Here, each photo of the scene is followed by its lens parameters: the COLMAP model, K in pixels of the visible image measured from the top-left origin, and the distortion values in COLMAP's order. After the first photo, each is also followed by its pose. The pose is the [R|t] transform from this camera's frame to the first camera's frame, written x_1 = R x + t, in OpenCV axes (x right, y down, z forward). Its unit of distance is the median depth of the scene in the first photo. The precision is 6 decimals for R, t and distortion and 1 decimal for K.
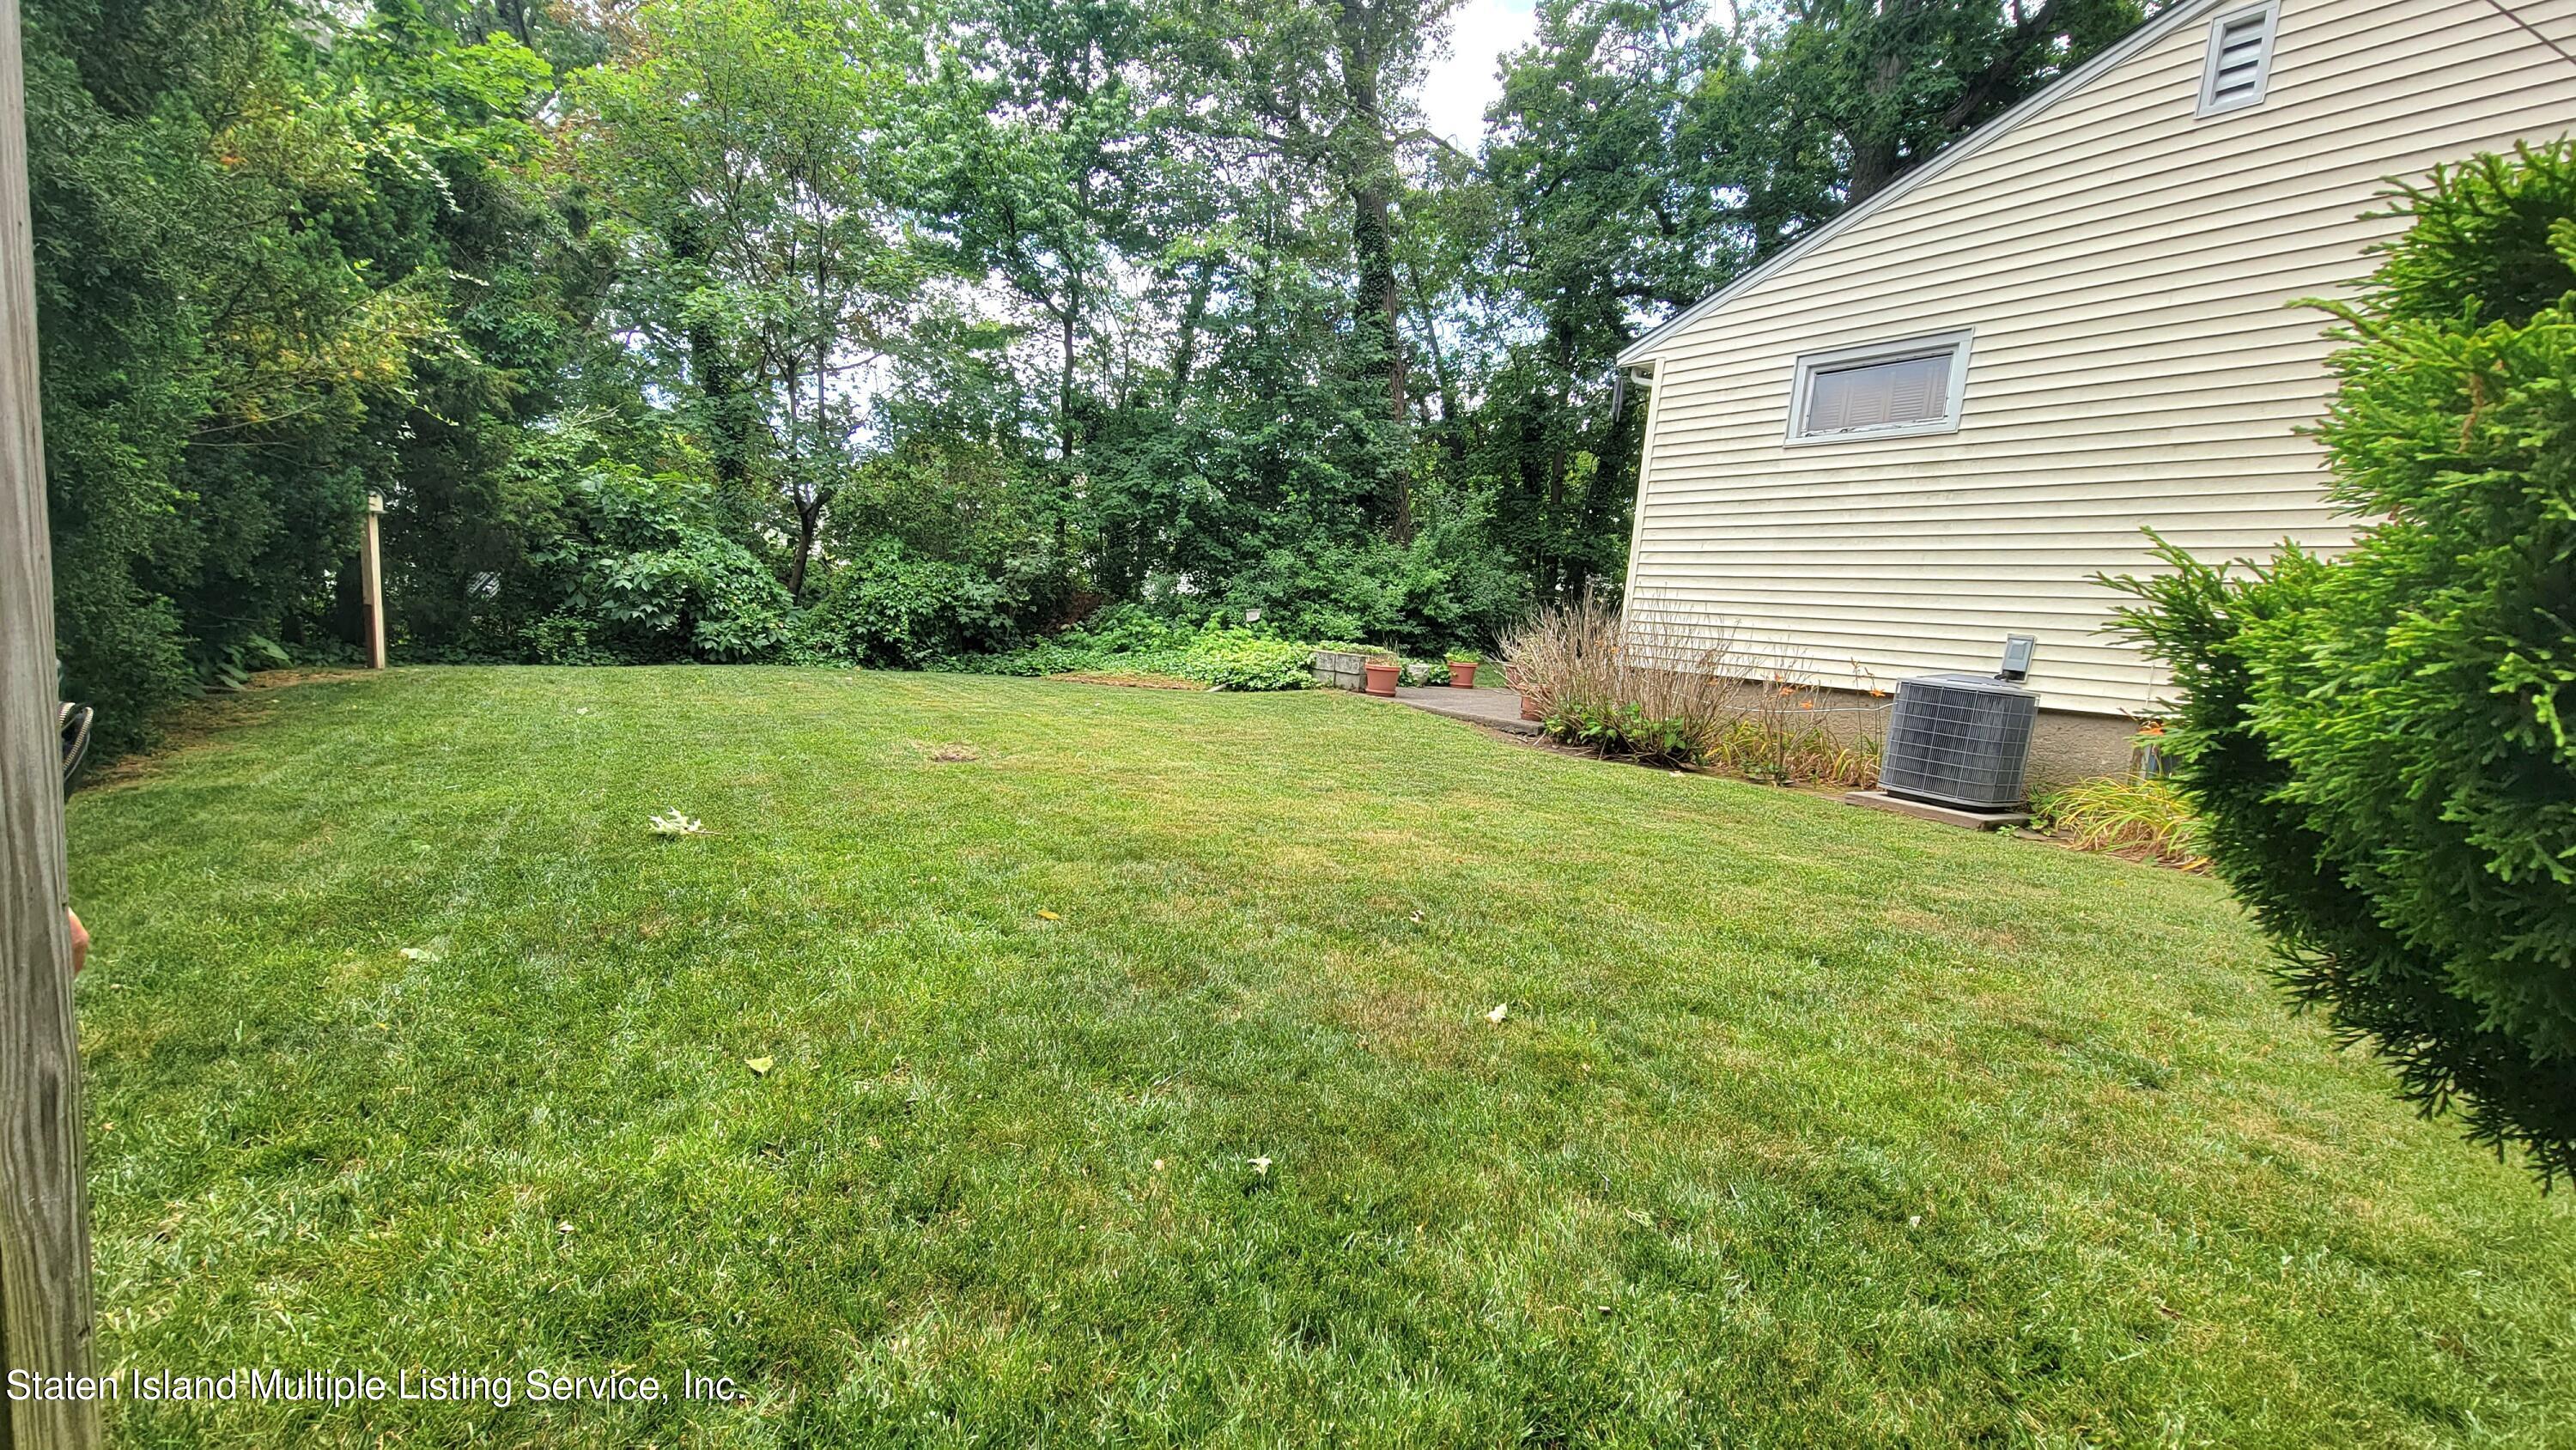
lens RADIAL K [[1058.2, 0, 1273.0], [0, 1058.2, 740.6], [0, 0, 1]] dist [-0.003004, -0.000045]
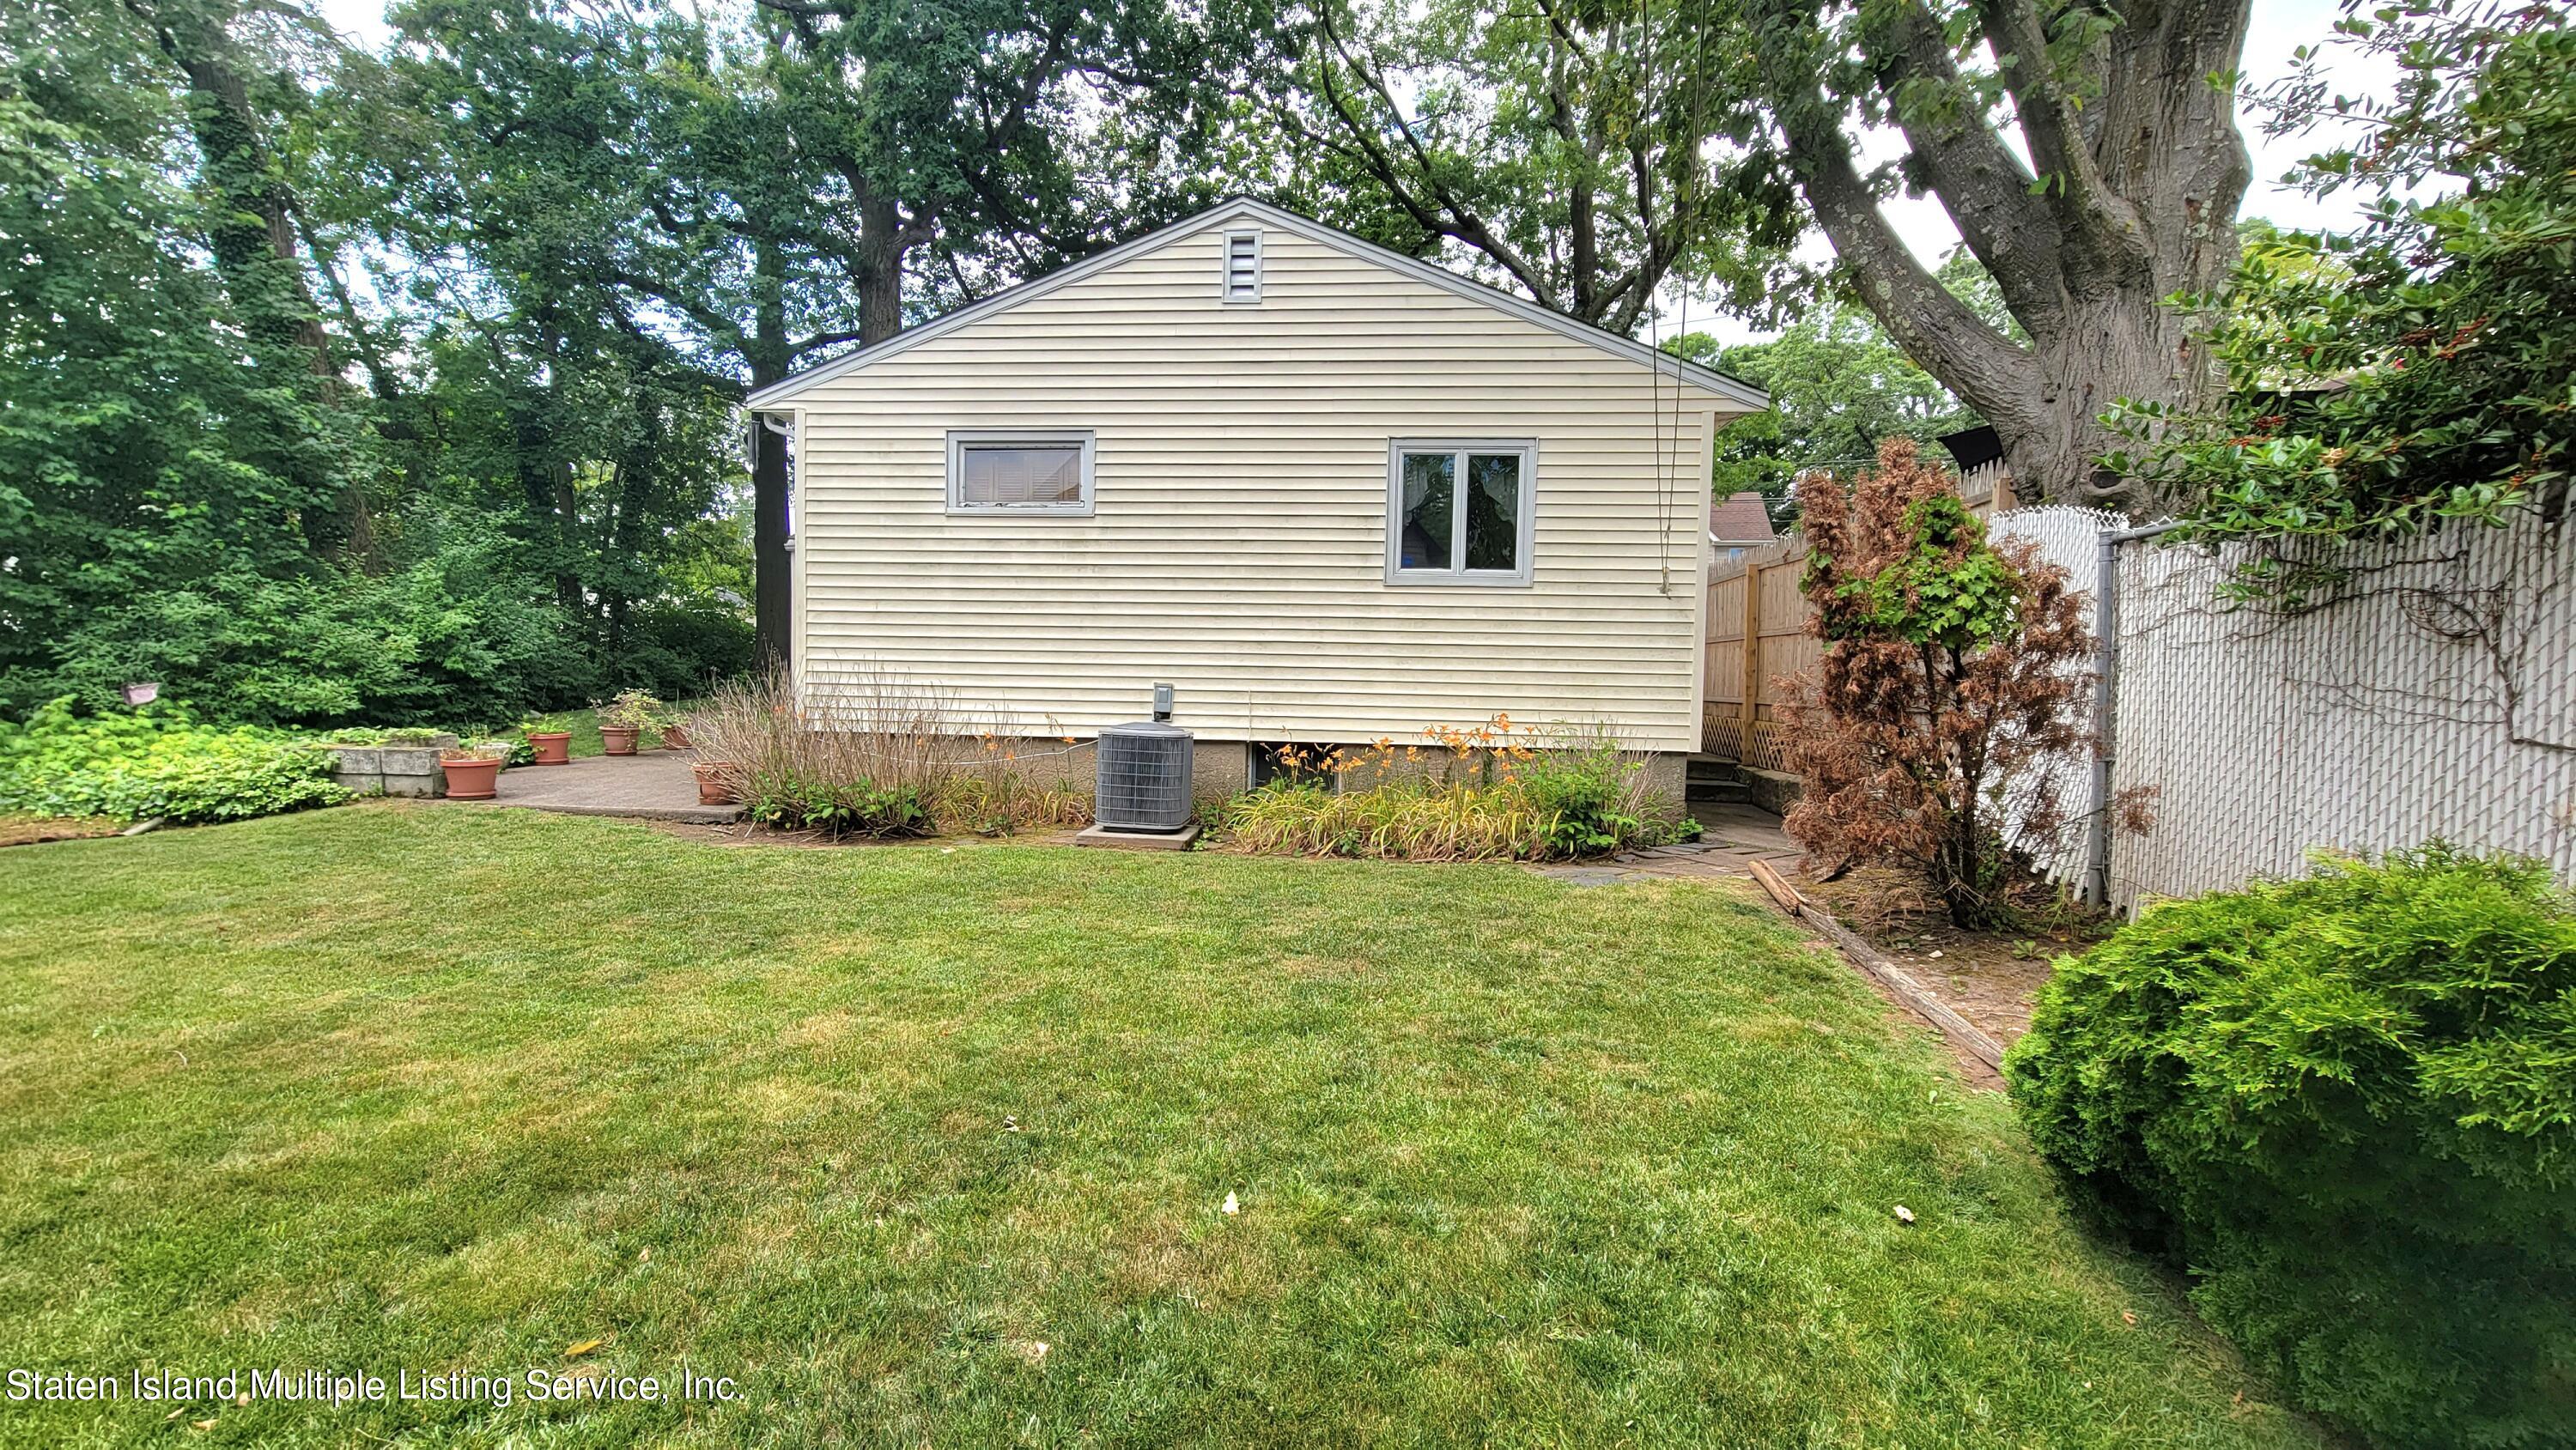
lens RADIAL K [[1058.2, 0, 1273.0], [0, 1058.2, 740.6], [0, 0, 1]] dist [-0.003004, -0.000045]
pose [[0.624705, -0.126896, 0.770481, -0.113703], [0.123587, 0.990338, 0.062902, -0.057250], [-0.771019, 0.055926, 0.634352, 0.062228]]
